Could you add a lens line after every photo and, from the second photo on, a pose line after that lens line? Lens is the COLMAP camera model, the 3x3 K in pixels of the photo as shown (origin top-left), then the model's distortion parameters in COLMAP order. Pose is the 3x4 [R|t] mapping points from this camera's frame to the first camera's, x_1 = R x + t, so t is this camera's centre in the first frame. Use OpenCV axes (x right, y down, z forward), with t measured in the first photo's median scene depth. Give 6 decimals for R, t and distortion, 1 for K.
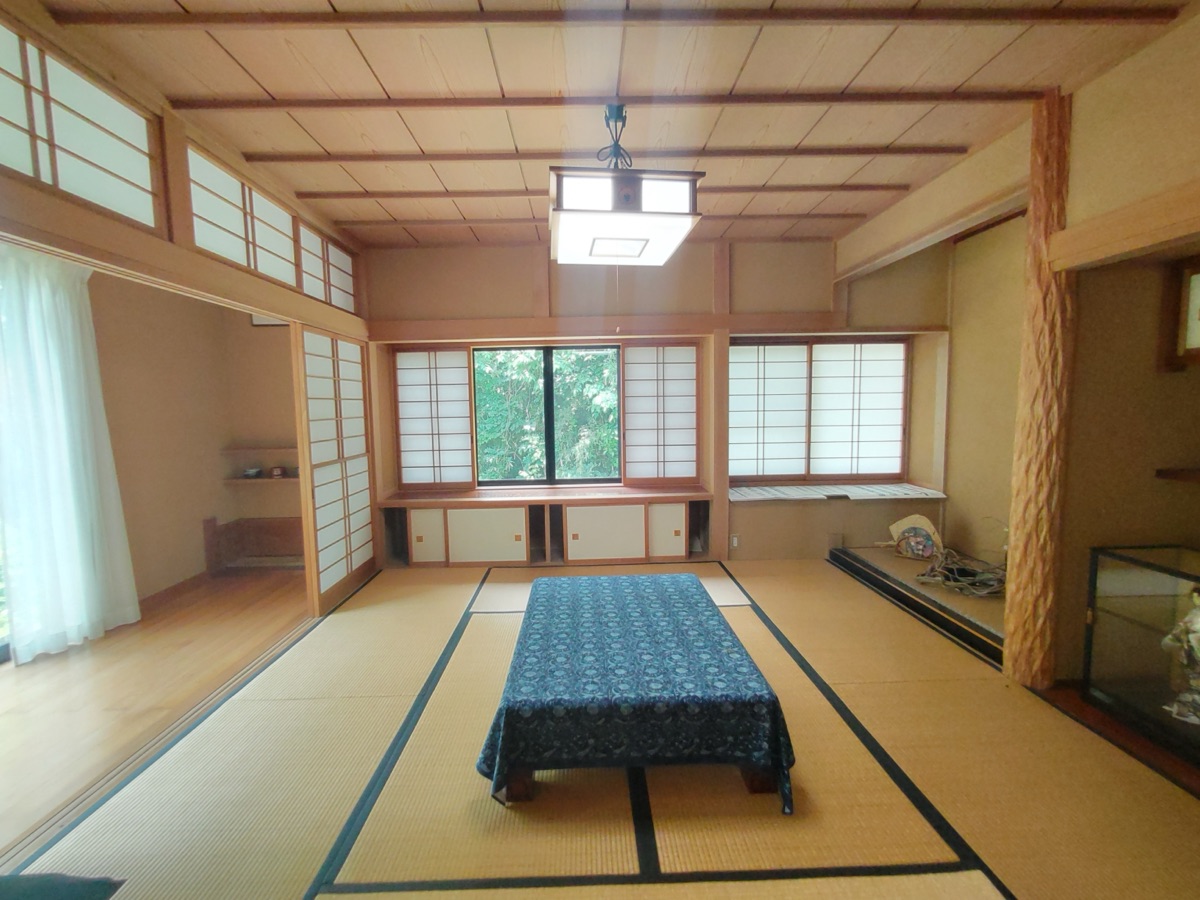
lens RADIAL K [[519.4, 0, 600.0], [0, 519.4, 450.0], [0, 0, 1]] dist [0.012868, -0.000226]
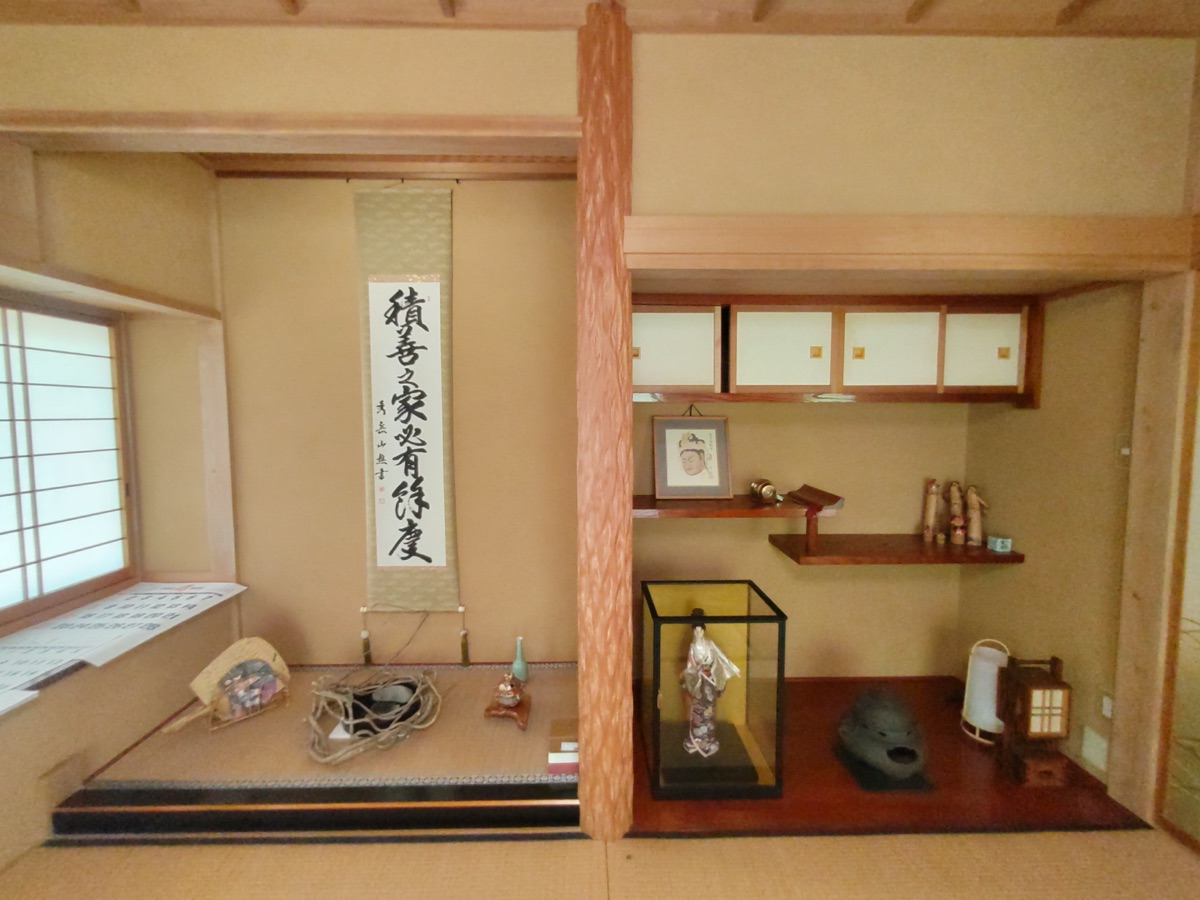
lens RADIAL K [[519.4, 0, 600.0], [0, 519.4, 450.0], [0, 0, 1]] dist [0.012868, -0.000226]
pose [[0.034186, -0.059066, 0.997669, 0.069671], [0.090892, 0.994299, 0.055752, -0.073340], [-0.995274, 0.088774, 0.039360, 0.565694]]
